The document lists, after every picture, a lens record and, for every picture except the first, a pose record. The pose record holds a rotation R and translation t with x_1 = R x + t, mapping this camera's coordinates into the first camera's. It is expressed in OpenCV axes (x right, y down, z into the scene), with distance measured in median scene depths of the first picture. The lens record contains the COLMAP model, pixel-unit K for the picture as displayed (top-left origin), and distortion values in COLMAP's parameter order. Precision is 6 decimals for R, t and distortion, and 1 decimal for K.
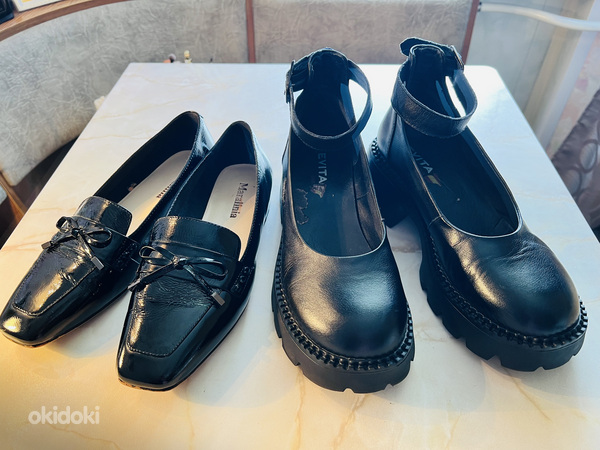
lens RADIAL K [[457.5, 0, 301.6], [0, 457.5, 228.1], [0, 0, 1]] dist [-0.014352, -0.018942]
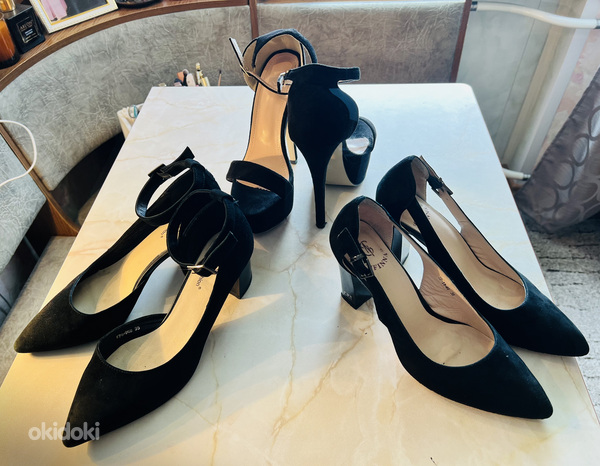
lens RADIAL K [[477.0, 0, 287.1], [0, 477.0, 232.1], [0, 0, 1]] dist [-0.028512, 0.013001]
pose [[0.998461, -0.008831, -0.054756, 0.020692], [0.011266, 0.998954, 0.044322, -0.029493], [0.054307, -0.044871, 0.997516, -0.142367]]
